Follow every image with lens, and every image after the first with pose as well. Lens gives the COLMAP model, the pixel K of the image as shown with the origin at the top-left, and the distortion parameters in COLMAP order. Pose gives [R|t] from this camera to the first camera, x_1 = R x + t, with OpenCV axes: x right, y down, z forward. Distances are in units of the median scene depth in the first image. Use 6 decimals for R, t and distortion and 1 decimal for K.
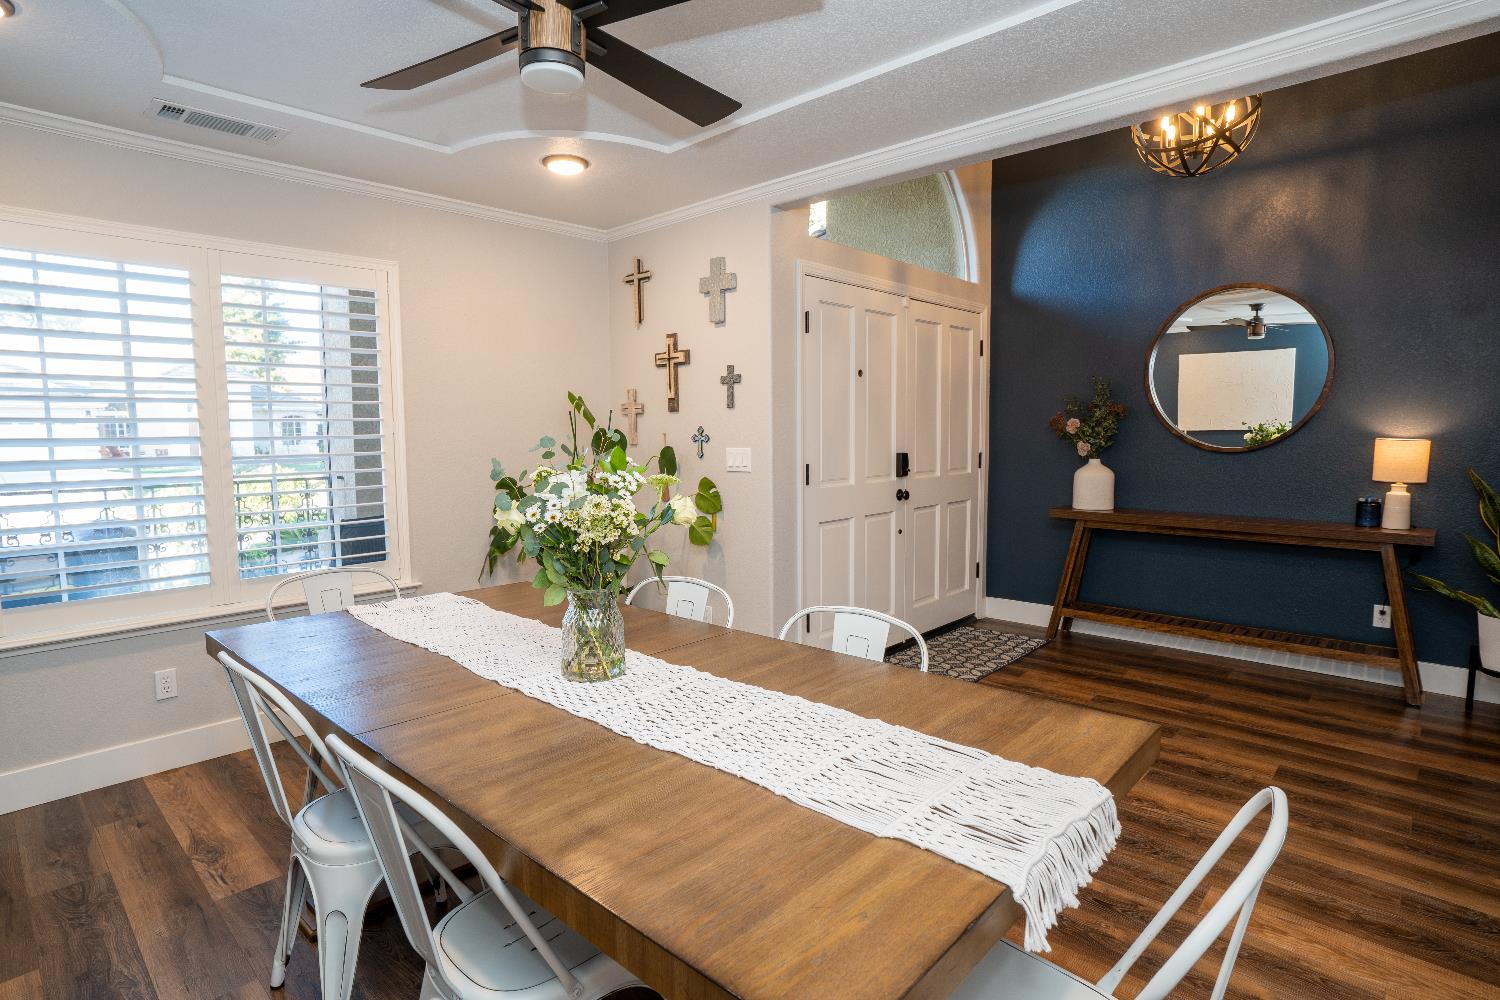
lens RADIAL K [[768.6, 0, 750.0], [0, 768.6, 500.0], [0, 0, 1]] dist [-0.059383, 0.000940]
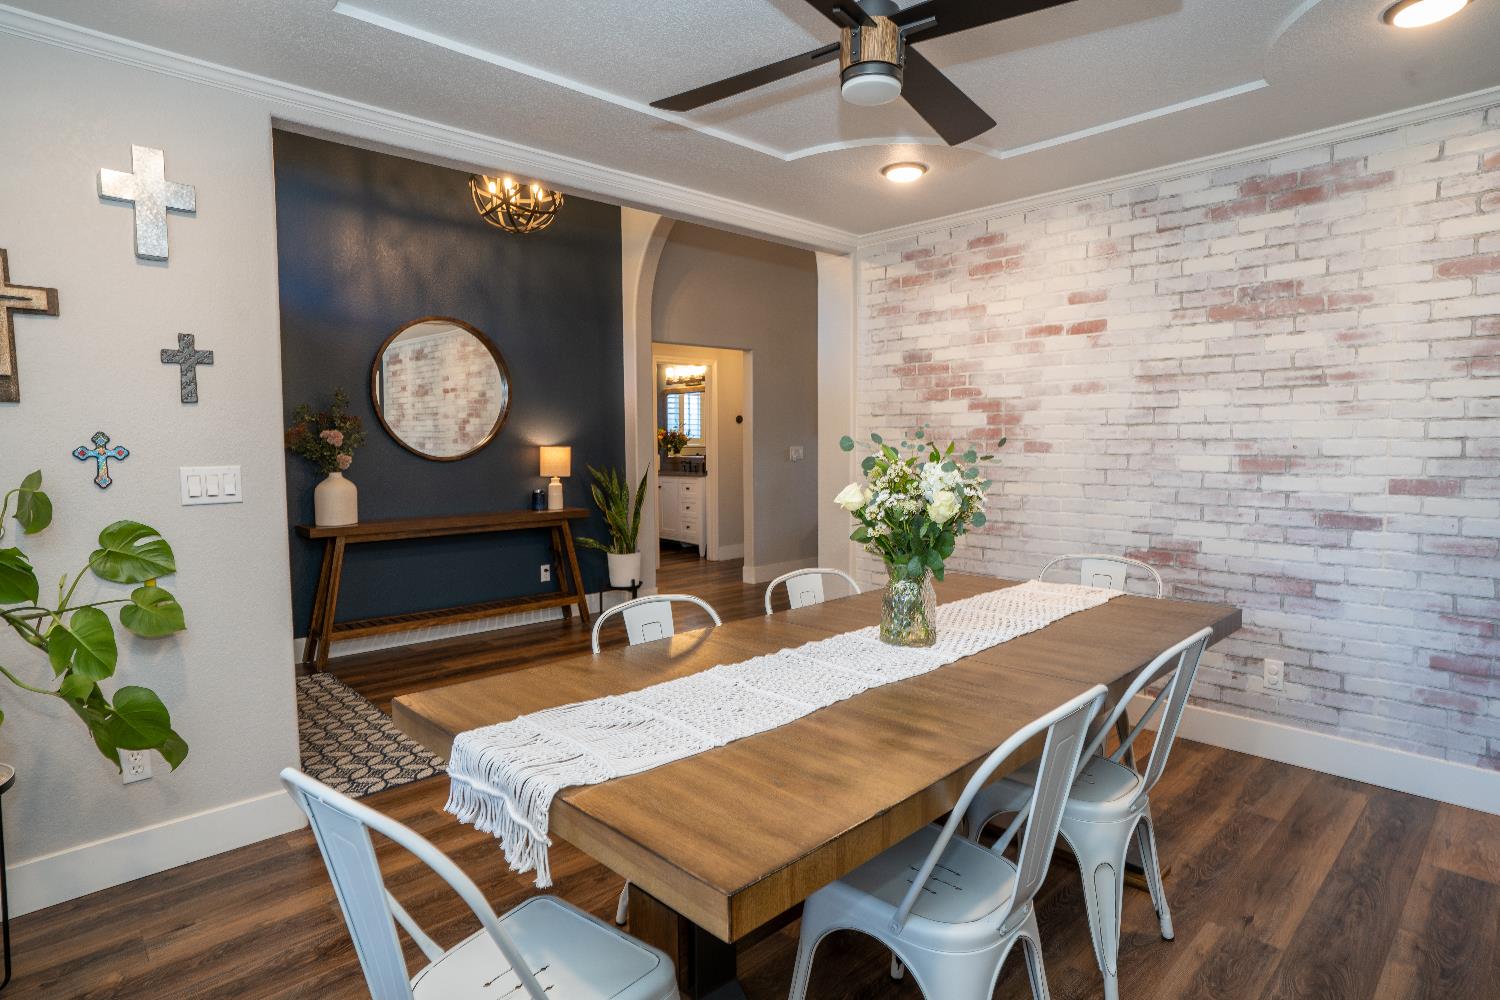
lens RADIAL K [[788.4, 0, 750.0], [0, 788.4, 500.0], [0, 0, 1]] dist [-0.069220, 0.042655]
pose [[0.064233, -0.068719, 0.995566, -0.598175], [0.100757, 0.992975, 0.062039, -0.033655], [-0.992835, 0.096326, 0.070705, 0.496370]]
